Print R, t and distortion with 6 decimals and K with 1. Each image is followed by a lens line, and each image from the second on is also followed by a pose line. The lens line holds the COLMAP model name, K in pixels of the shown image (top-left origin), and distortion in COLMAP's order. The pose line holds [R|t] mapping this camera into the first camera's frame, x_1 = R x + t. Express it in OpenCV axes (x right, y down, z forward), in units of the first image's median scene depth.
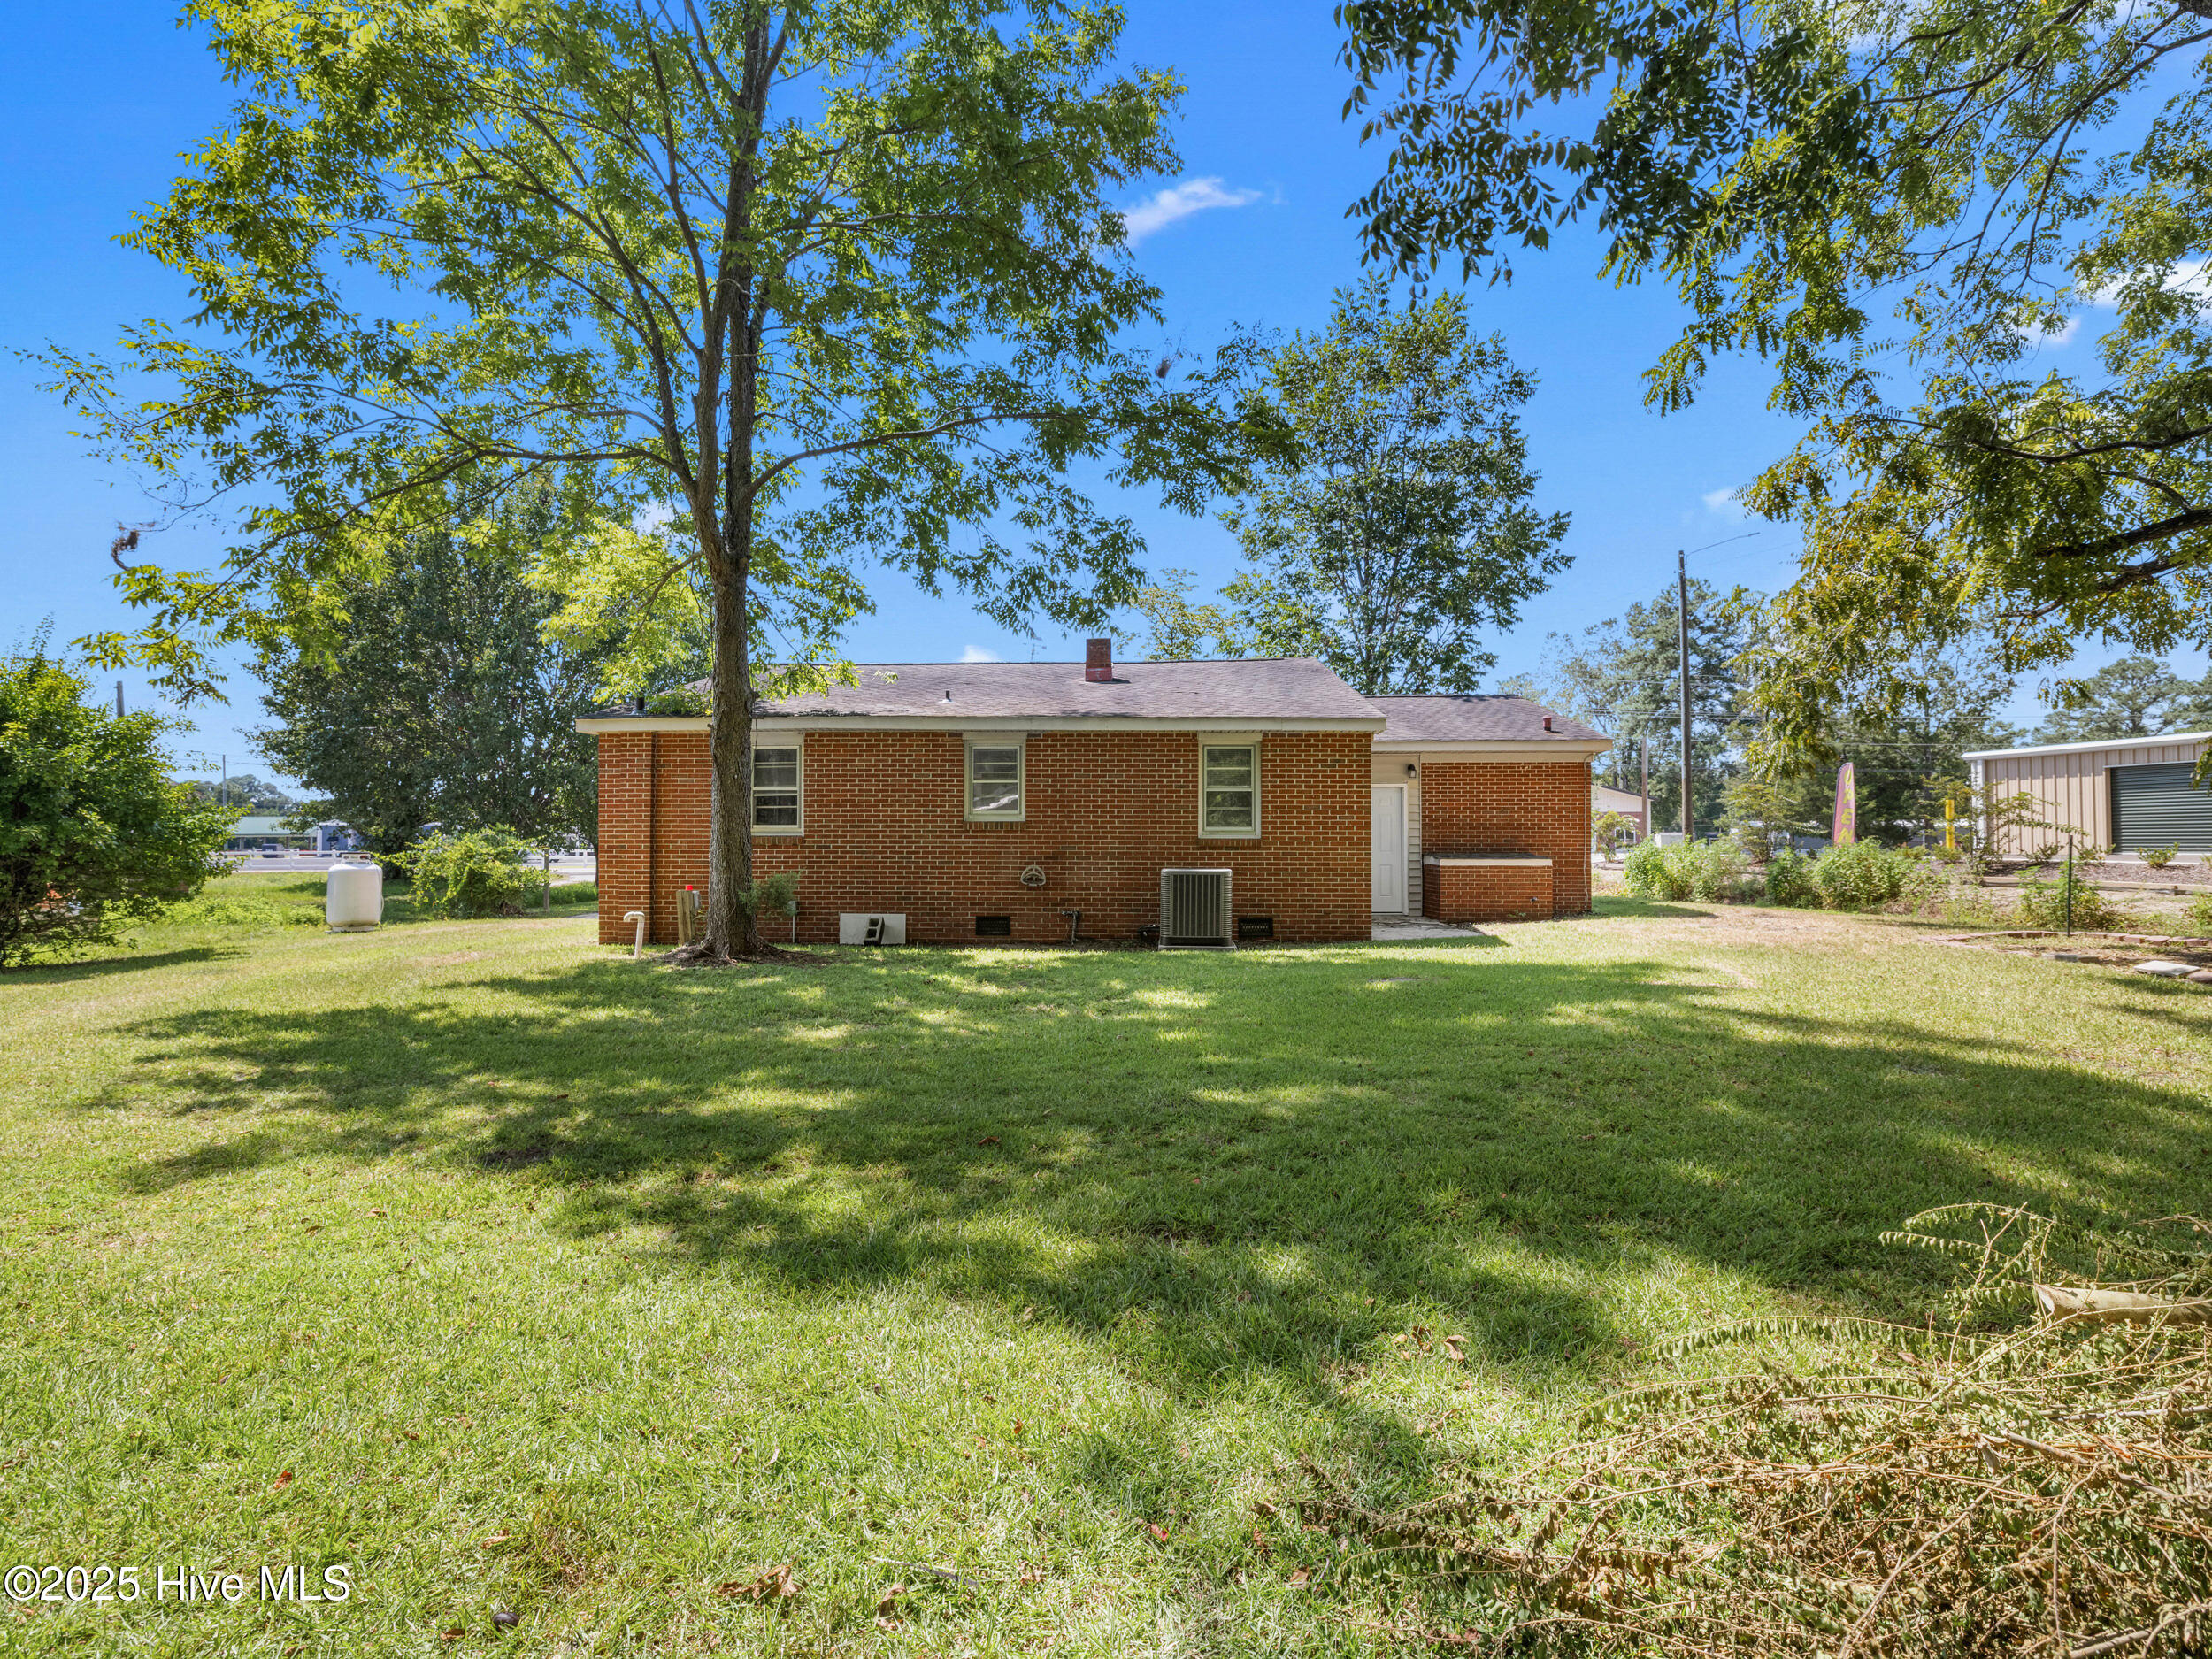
lens RADIAL K [[1057.2, 0, 1091.4], [0, 1057.2, 834.0], [0, 0, 1]] dist [0.001896, 0.000438]
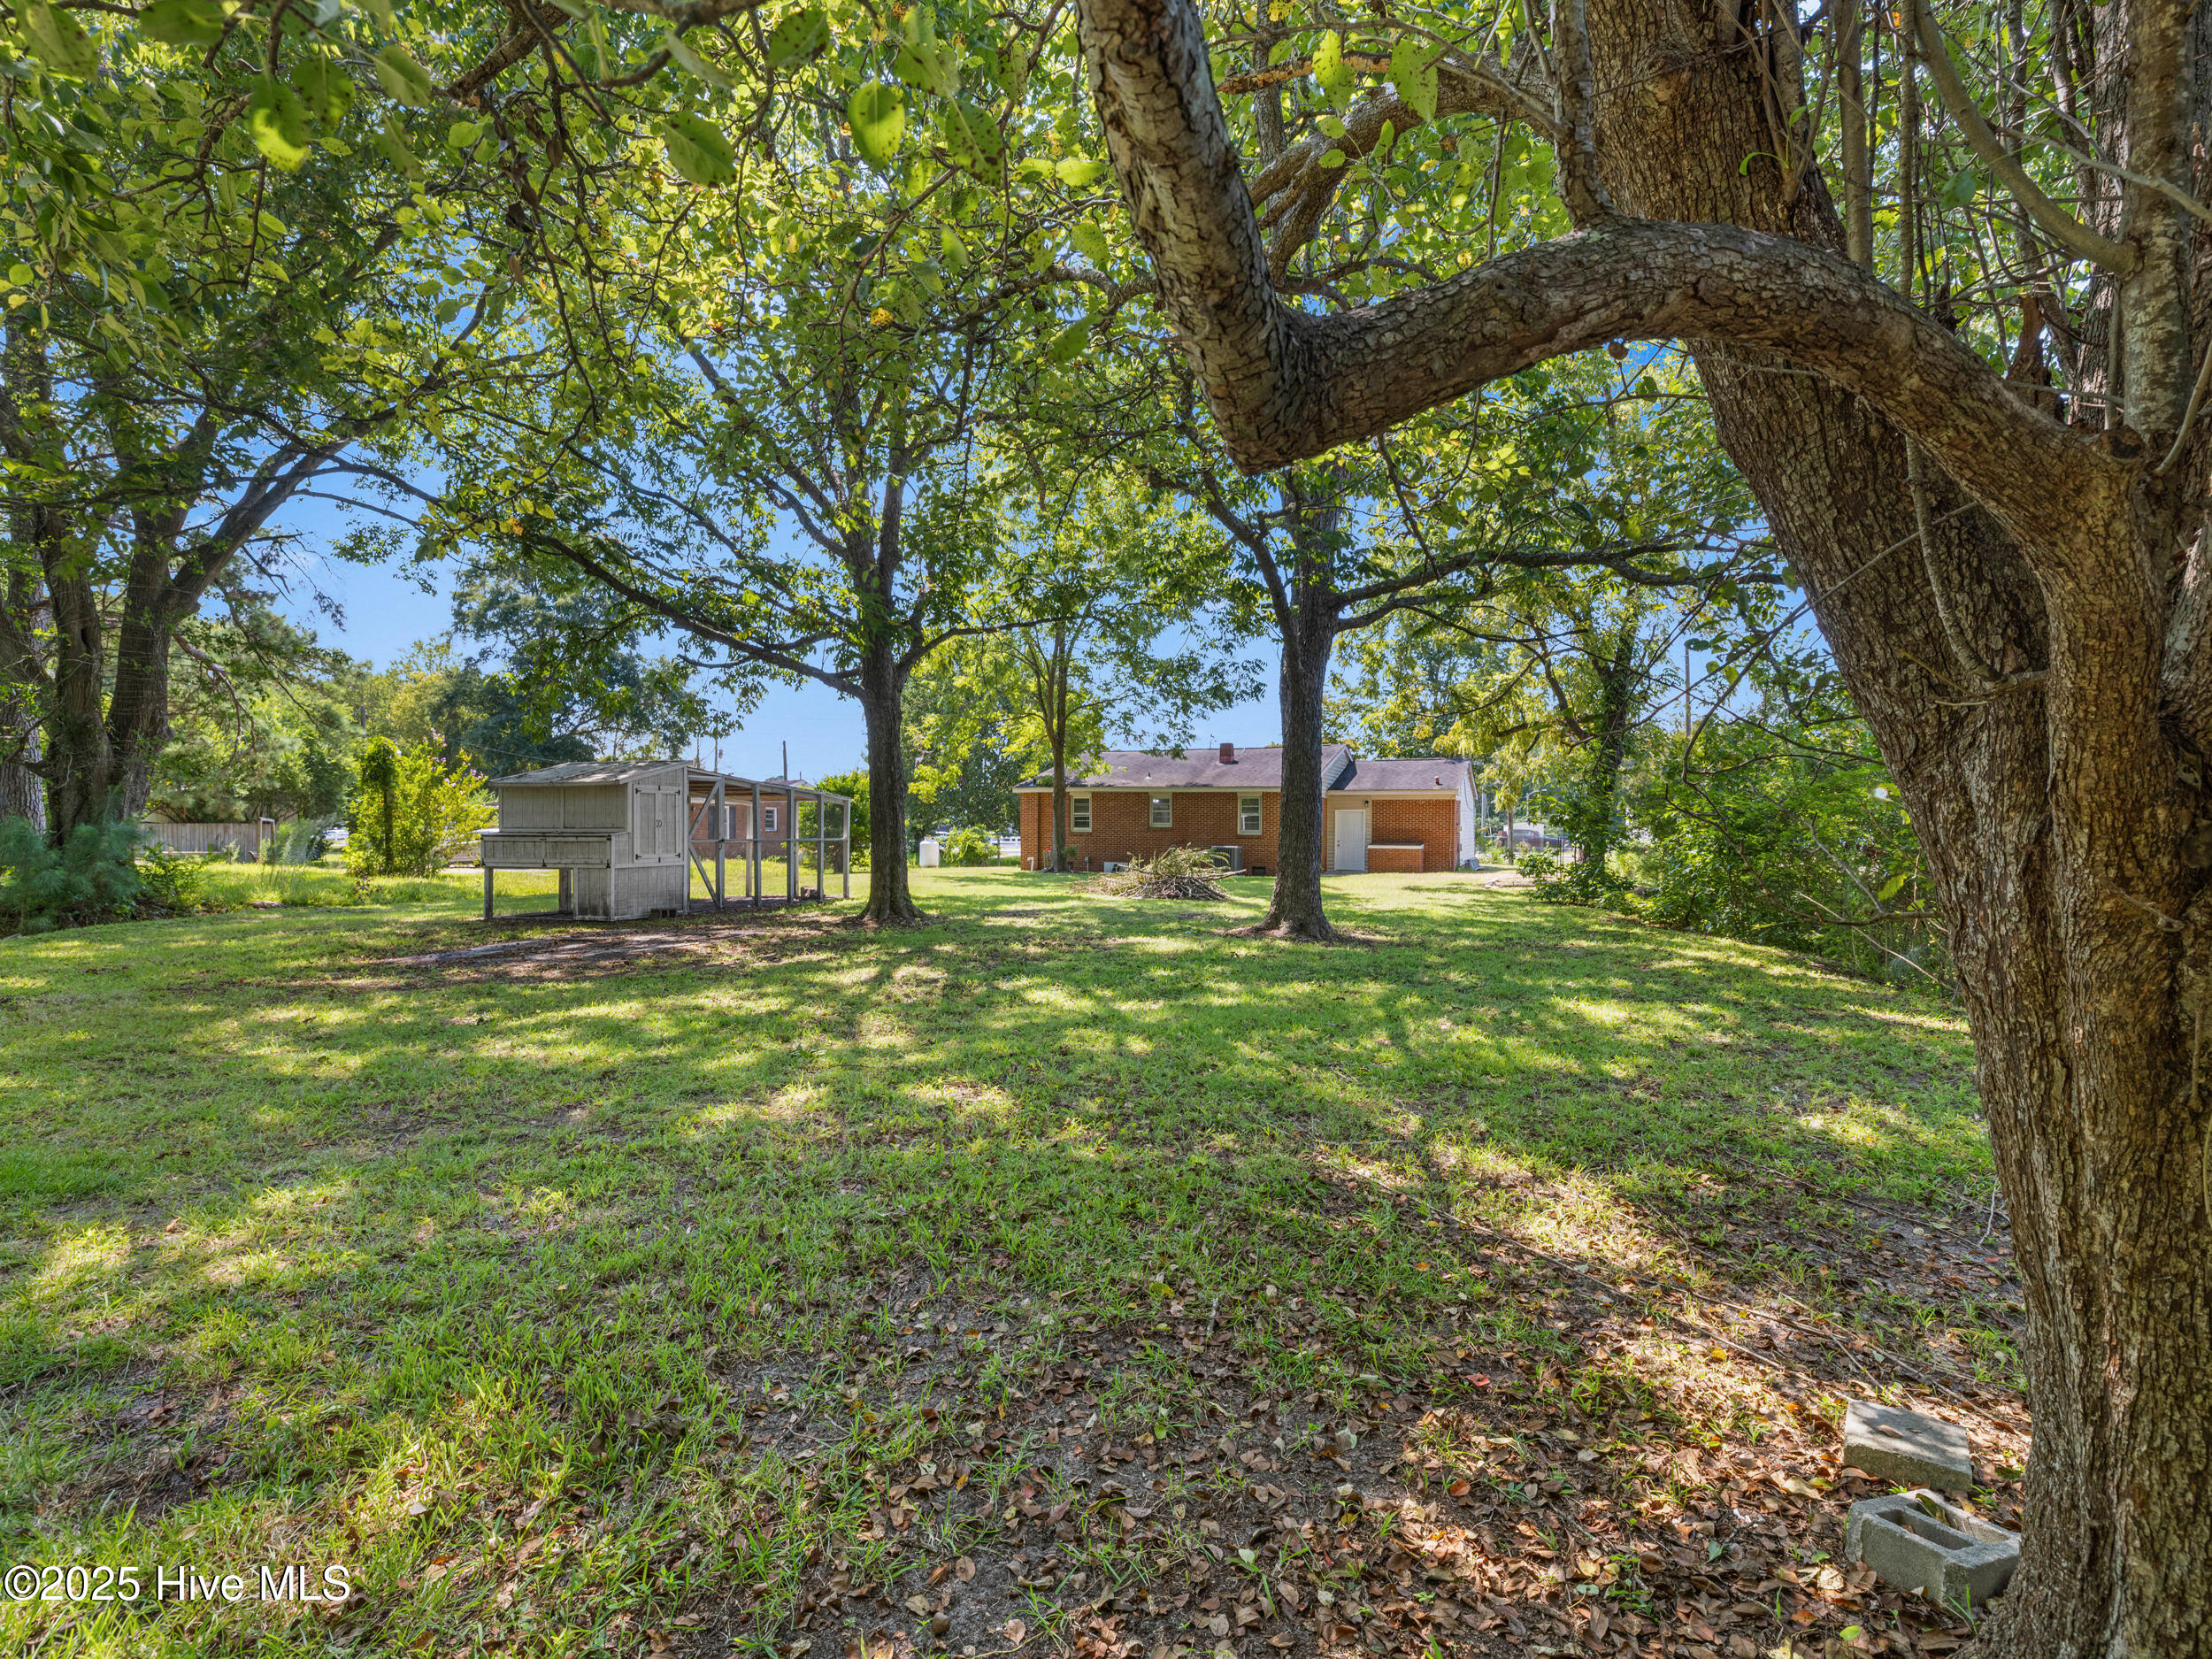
lens RADIAL K [[988.5, 0, 1106.0], [0, 988.5, 829.5], [0, 0, 1]] dist [0.000088, 0.000047]
pose [[0.937681, 0.003783, -0.347478, 0.574292], [-0.001170, 0.999969, 0.007729, -0.022023], [0.347496, -0.006841, 0.937656, -1.203151]]
